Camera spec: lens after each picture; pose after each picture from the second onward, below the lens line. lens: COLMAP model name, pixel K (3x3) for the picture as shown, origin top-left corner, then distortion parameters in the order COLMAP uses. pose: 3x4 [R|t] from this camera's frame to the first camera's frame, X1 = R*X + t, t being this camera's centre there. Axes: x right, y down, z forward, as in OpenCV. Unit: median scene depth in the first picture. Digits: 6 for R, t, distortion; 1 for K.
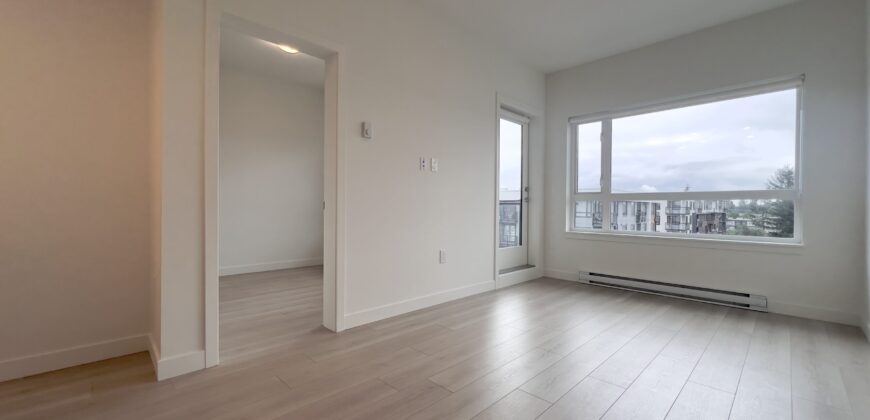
lens RADIAL K [[347.2, 0, 435.0], [0, 347.2, 210.0], [0, 0, 1]] dist [-0.000569, -0.000107]
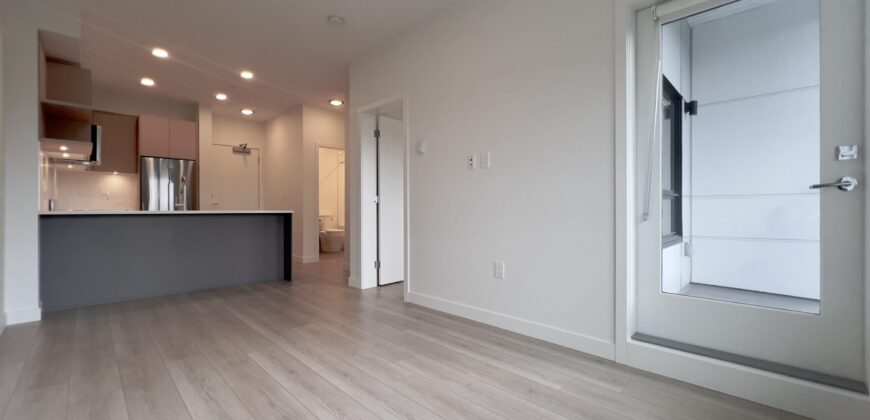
lens RADIAL K [[347.2, 0, 435.0], [0, 347.2, 210.0], [0, 0, 1]] dist [-0.000569, -0.000107]
pose [[0.009276, -0.012686, -0.999877, 0.516440], [-0.009822, 0.999870, -0.012777, 0.003510], [0.999909, 0.009939, 0.009151, 0.521744]]
